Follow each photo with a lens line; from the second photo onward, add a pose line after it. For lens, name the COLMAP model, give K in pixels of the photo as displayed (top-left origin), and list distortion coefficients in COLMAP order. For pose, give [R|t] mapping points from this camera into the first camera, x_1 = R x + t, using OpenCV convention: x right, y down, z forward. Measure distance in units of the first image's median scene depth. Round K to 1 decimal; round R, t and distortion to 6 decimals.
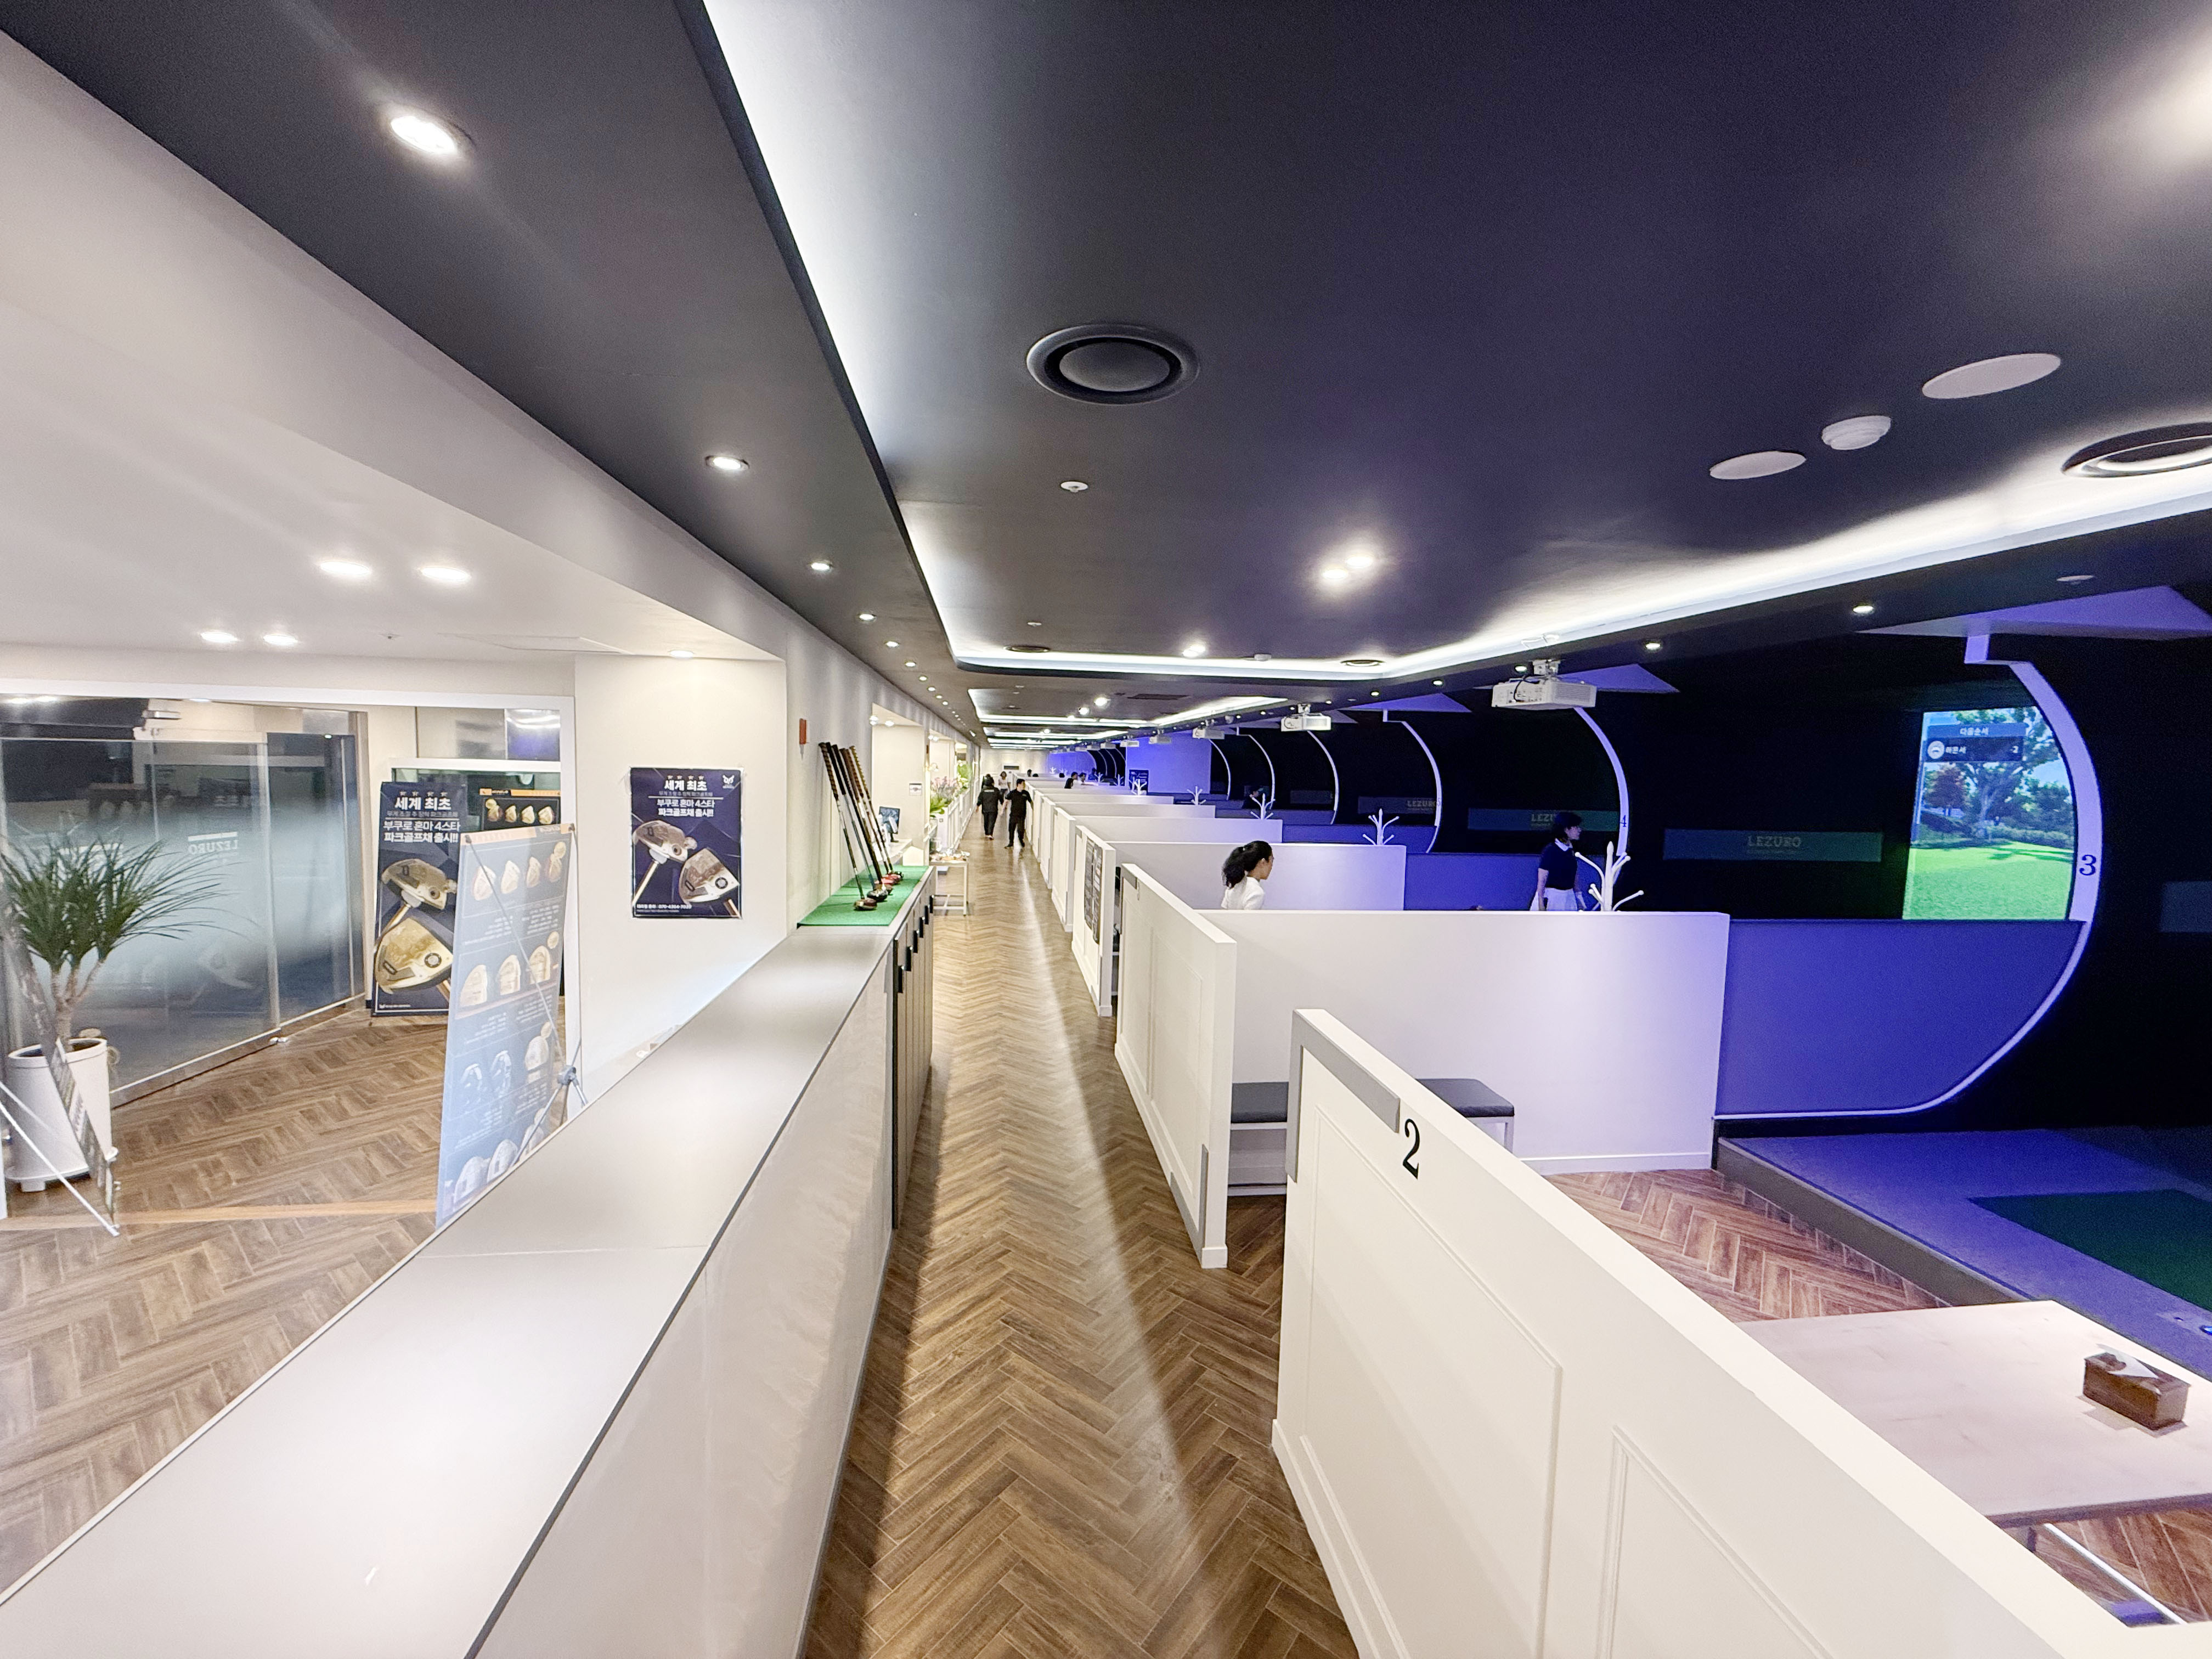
lens RADIAL K [[841.6, 0, 1106.0], [0, 841.6, 829.5], [0, 0, 1]] dist [0.000996, 0.000181]
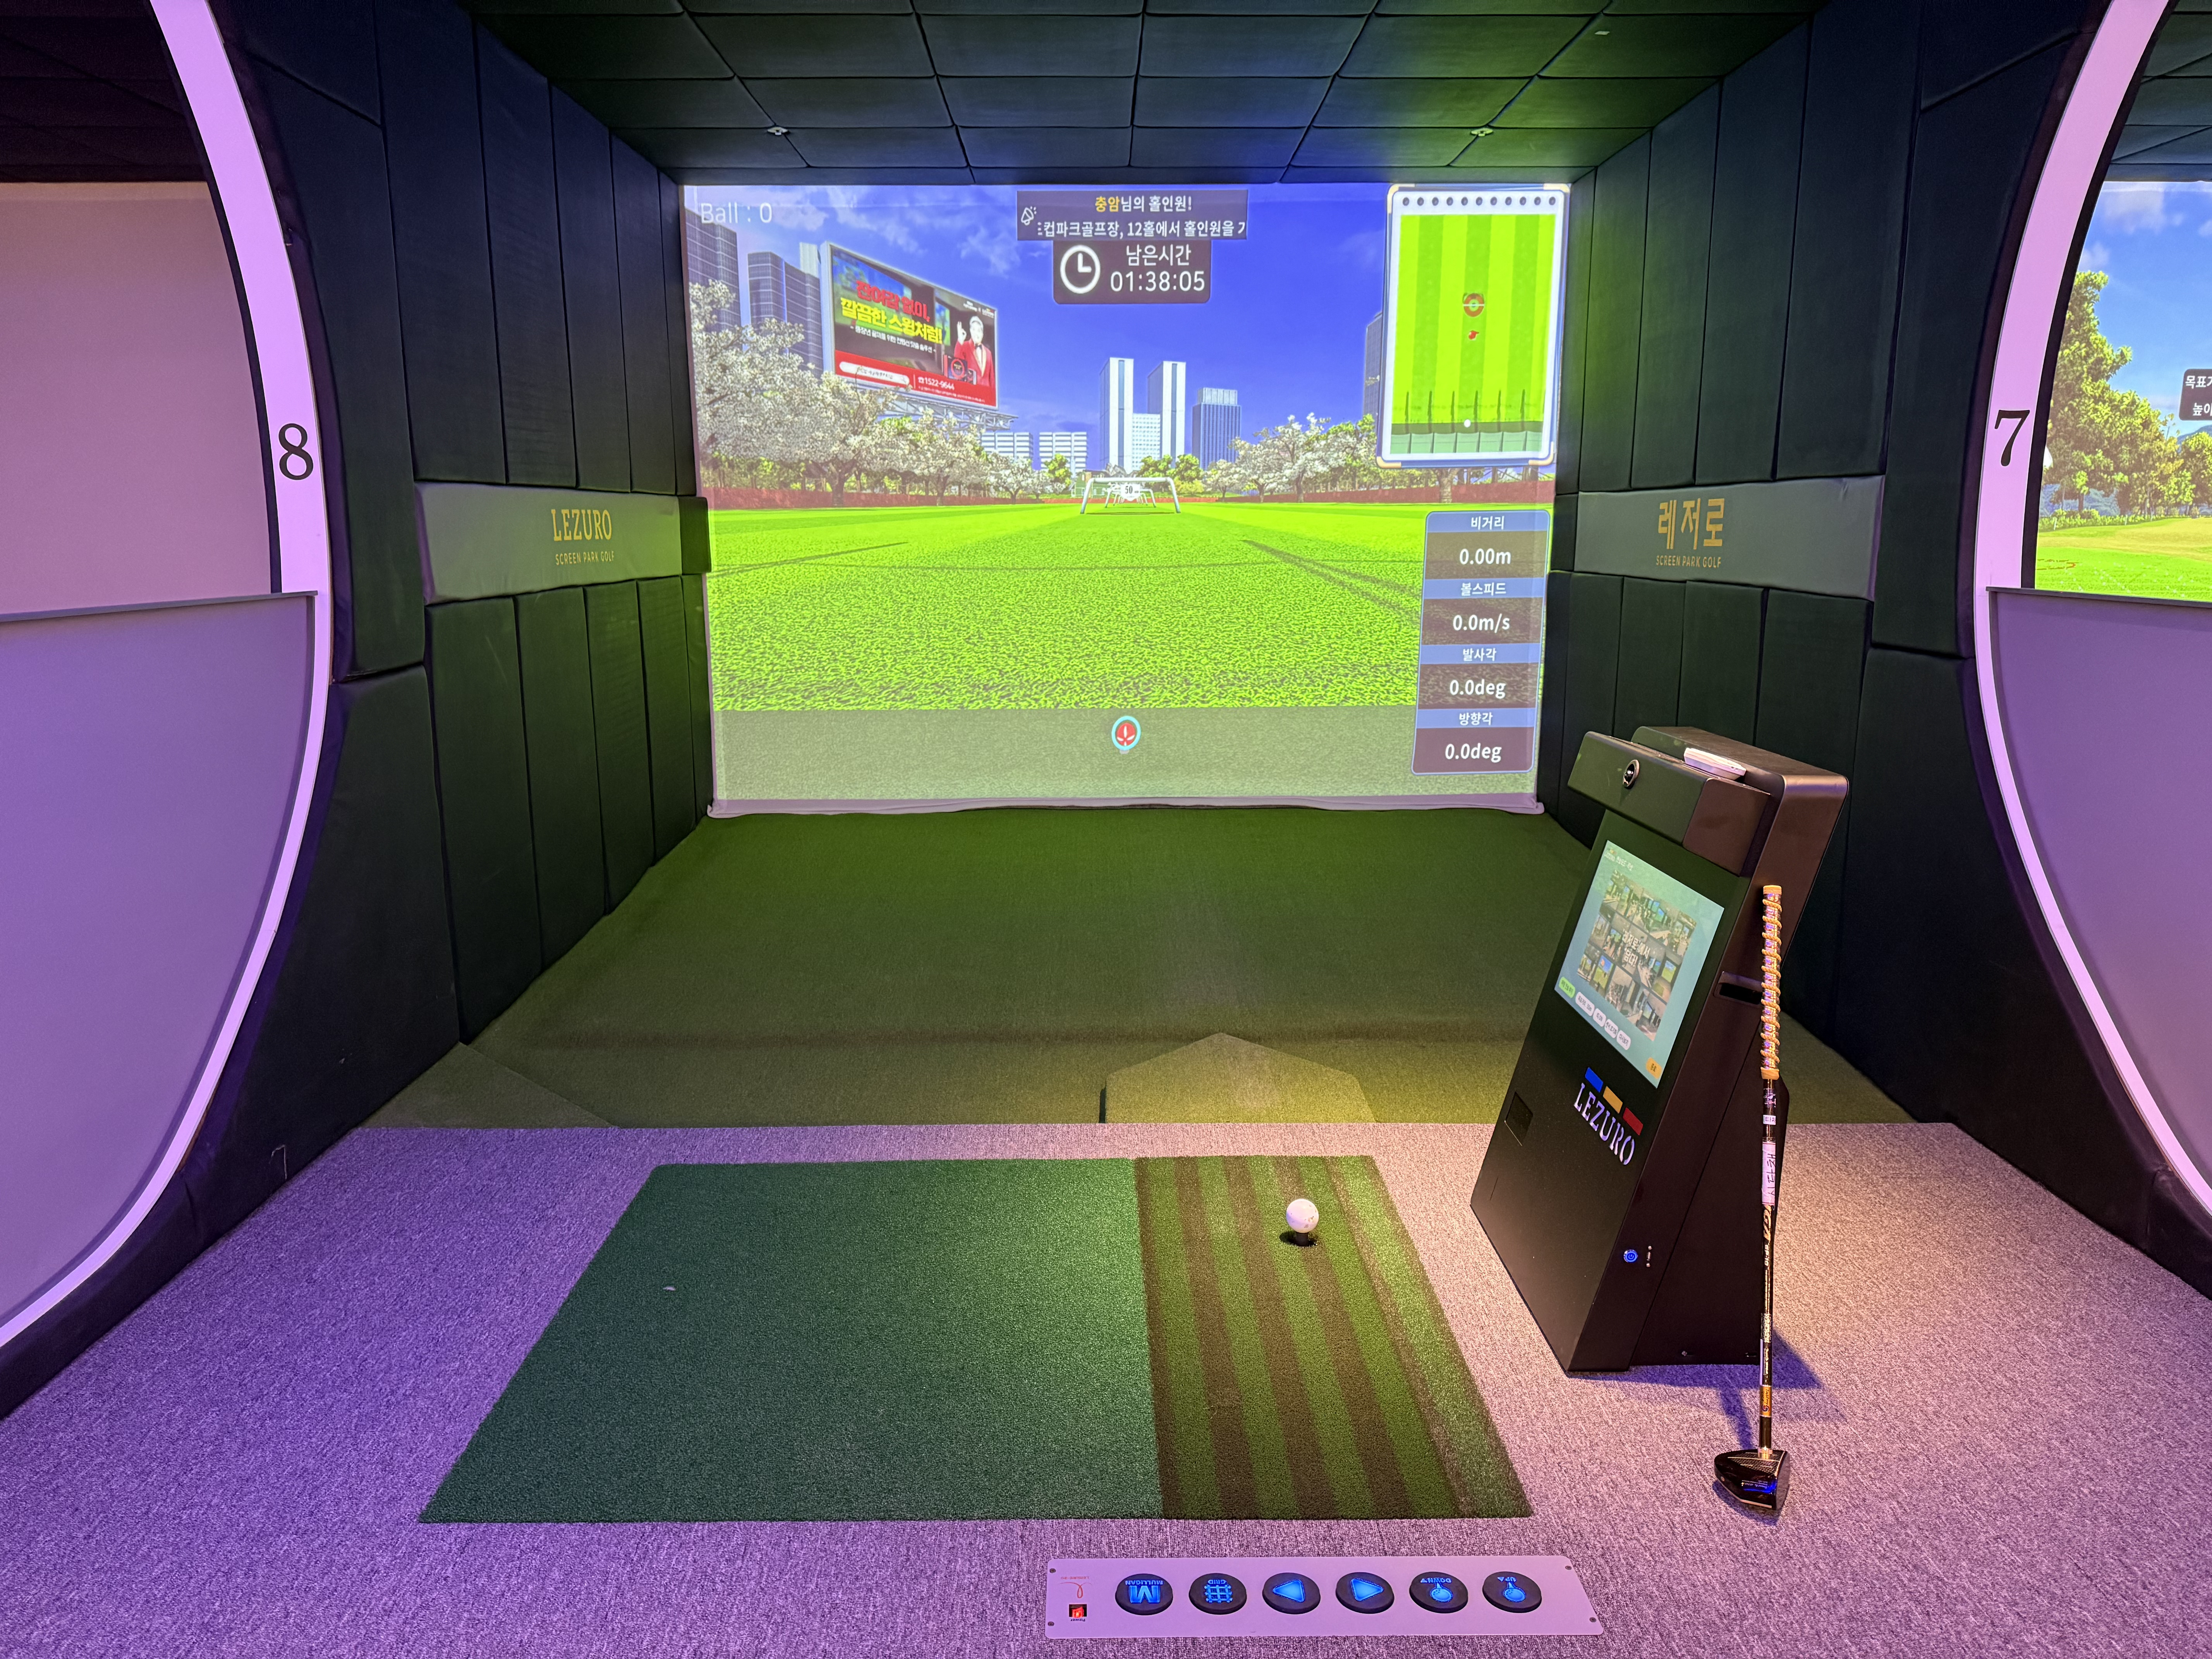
lens RADIAL K [[1574.2, 0, 1106.0], [0, 1574.2, 829.5], [0, 0, 1]] dist [0.003508, 0.000434]
pose [[0.111001, -0.216758, 0.969894, 0.485321], [0.092090, 0.973970, 0.207129, 0.101615], [-0.989544, 0.066326, 0.128073, 0.564792]]
